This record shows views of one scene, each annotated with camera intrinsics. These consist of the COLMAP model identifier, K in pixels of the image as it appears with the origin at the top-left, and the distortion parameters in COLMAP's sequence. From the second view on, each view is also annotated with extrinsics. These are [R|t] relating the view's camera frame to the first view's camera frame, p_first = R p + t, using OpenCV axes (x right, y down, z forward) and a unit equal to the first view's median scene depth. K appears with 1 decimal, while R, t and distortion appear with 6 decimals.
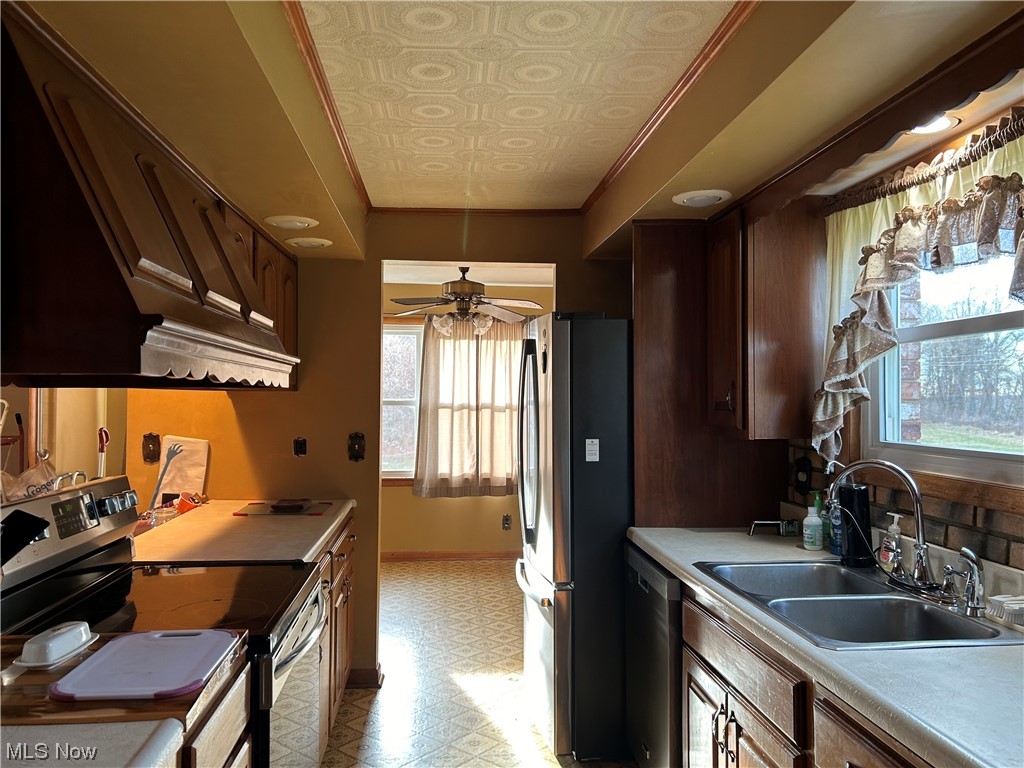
lens RADIAL K [[780.3, 0, 512.0], [0, 780.3, 384.0], [0, 0, 1]] dist [-0.001713, -0.001752]
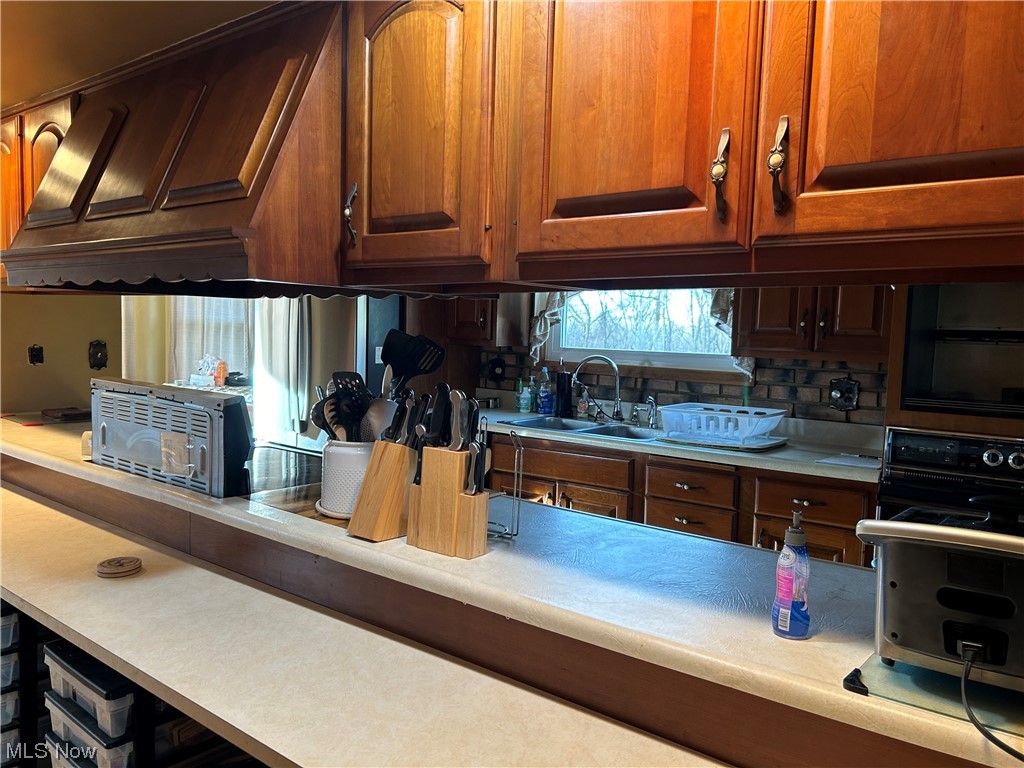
lens RADIAL K [[780.3, 0, 512.0], [0, 780.3, 384.0], [0, 0, 1]] dist [-0.001713, -0.001752]
pose [[0.695874, -0.027416, 0.717640, -0.842891], [-0.045483, 0.995583, 0.082138, 0.016447], [-0.716722, -0.089798, 0.691553, -0.131535]]
